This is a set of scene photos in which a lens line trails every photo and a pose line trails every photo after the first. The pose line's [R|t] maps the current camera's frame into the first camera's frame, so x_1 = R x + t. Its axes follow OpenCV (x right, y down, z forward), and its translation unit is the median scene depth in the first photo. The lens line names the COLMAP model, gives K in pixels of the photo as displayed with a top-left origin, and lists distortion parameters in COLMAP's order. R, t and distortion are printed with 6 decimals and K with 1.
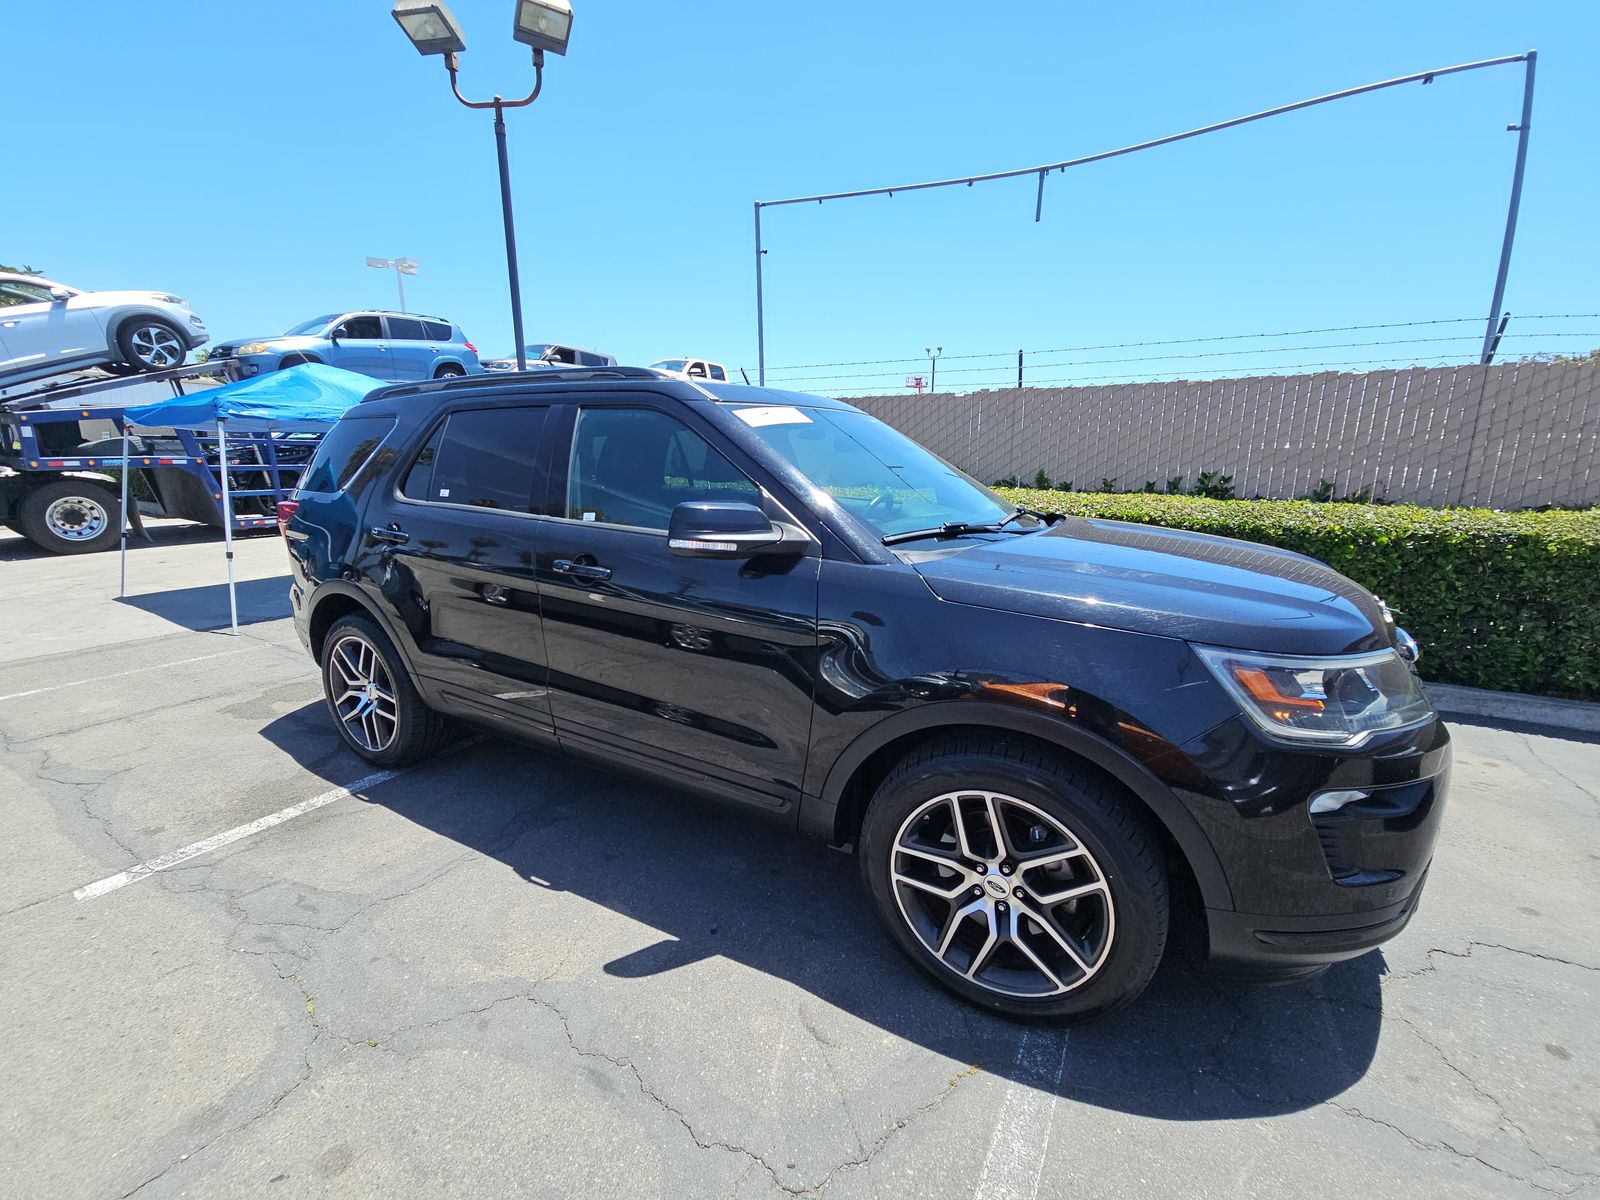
lens RADIAL K [[649.8, 0, 801.7], [0, 649.8, 601.4], [0, 0, 1]] dist [0.001134, -0.001472]
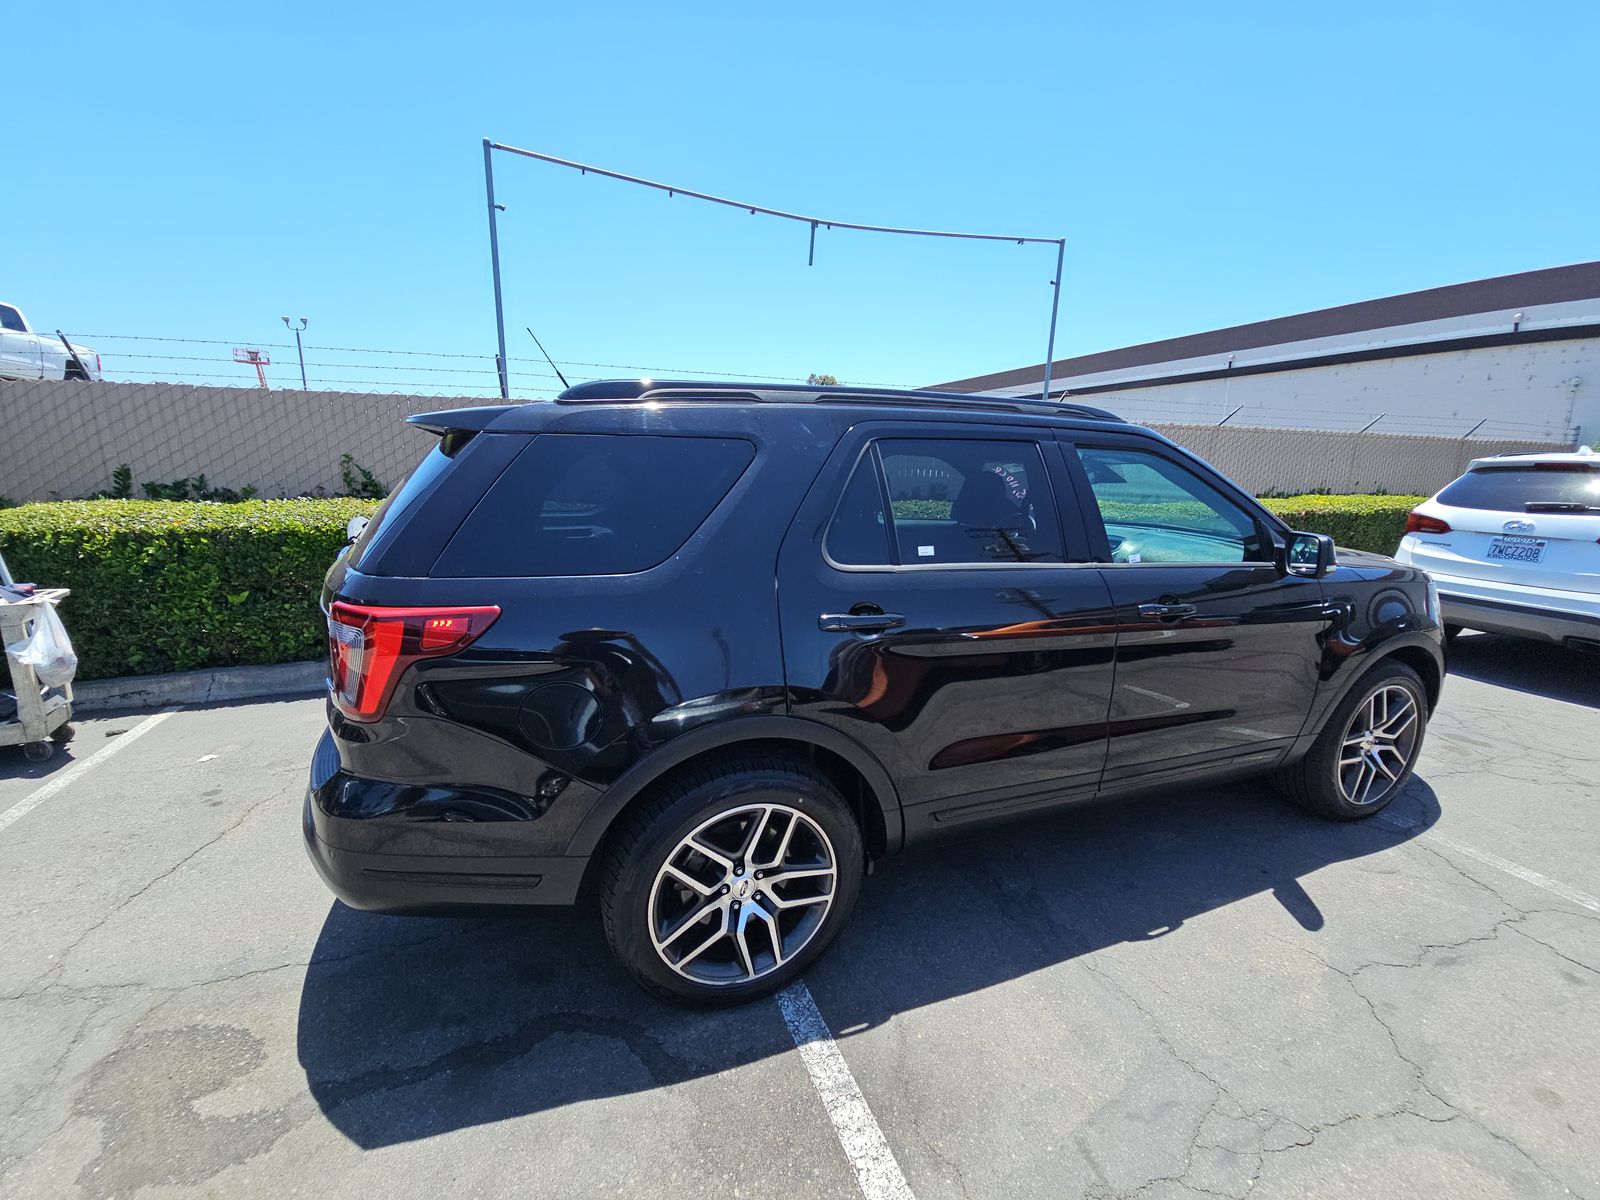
lens RADIAL K [[649.8, 0, 799.3], [0, 649.8, 599.4], [0, 0, 1]] dist [0.001134, -0.001472]
pose [[0.636968, -0.157493, 0.754630, -1.316069], [0.156517, 0.984941, 0.073446, -0.205734], [-0.754833, 0.071330, 0.652027, 0.684051]]
